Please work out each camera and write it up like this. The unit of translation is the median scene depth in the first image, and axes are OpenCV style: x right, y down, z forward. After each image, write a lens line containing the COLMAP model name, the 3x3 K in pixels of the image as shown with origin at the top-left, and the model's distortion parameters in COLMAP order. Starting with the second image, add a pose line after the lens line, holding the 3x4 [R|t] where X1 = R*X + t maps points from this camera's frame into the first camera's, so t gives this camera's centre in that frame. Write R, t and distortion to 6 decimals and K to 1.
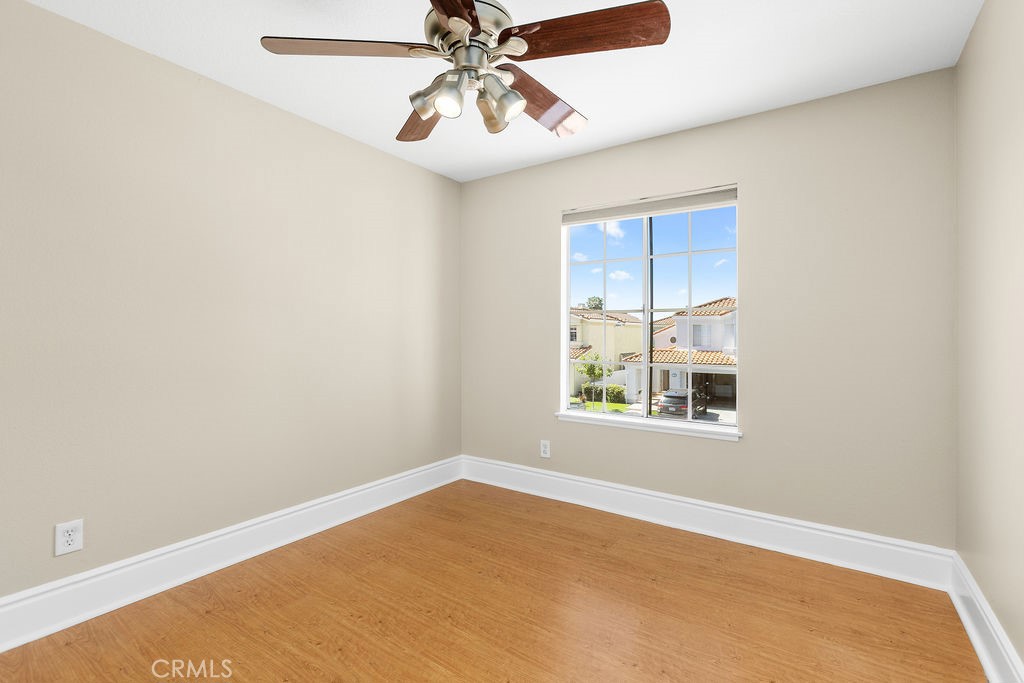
lens RADIAL K [[462.9, 0, 513.8], [0, 462.9, 338.2], [0, 0, 1]] dist [-0.018962, 0.007161]
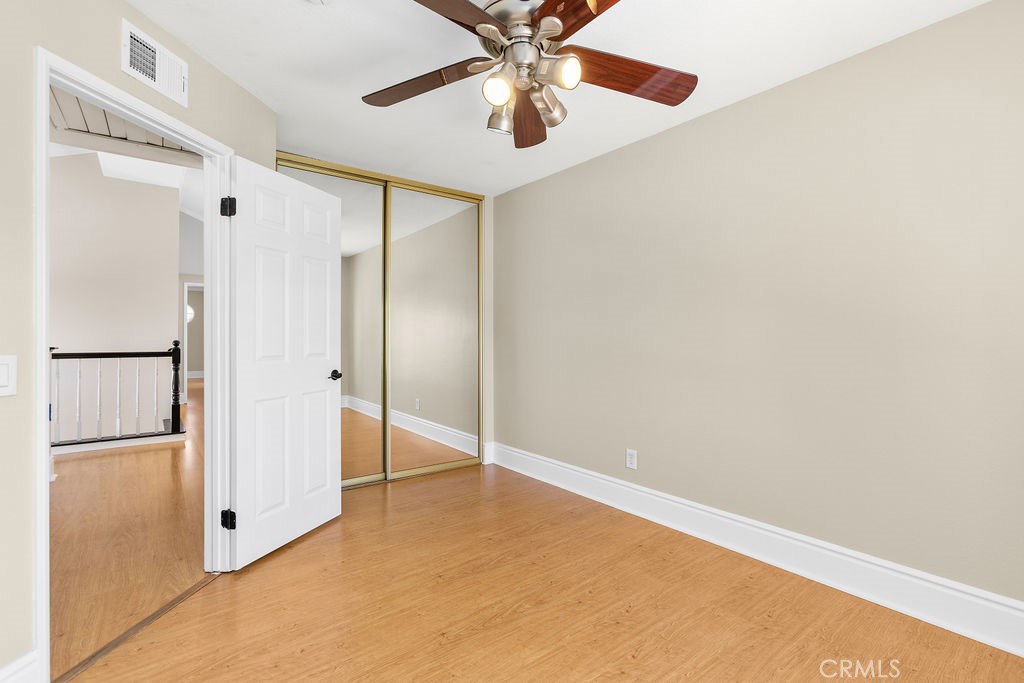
lens RADIAL K [[462.9, 0, 514.0], [0, 462.9, 339.6], [0, 0, 1]] dist [-0.018962, 0.007161]
pose [[-0.313741, -0.002709, -0.949505, 0.718855], [-0.002928, 0.999994, -0.001885, 0.011235], [0.949504, 0.002189, -0.313747, 1.097355]]
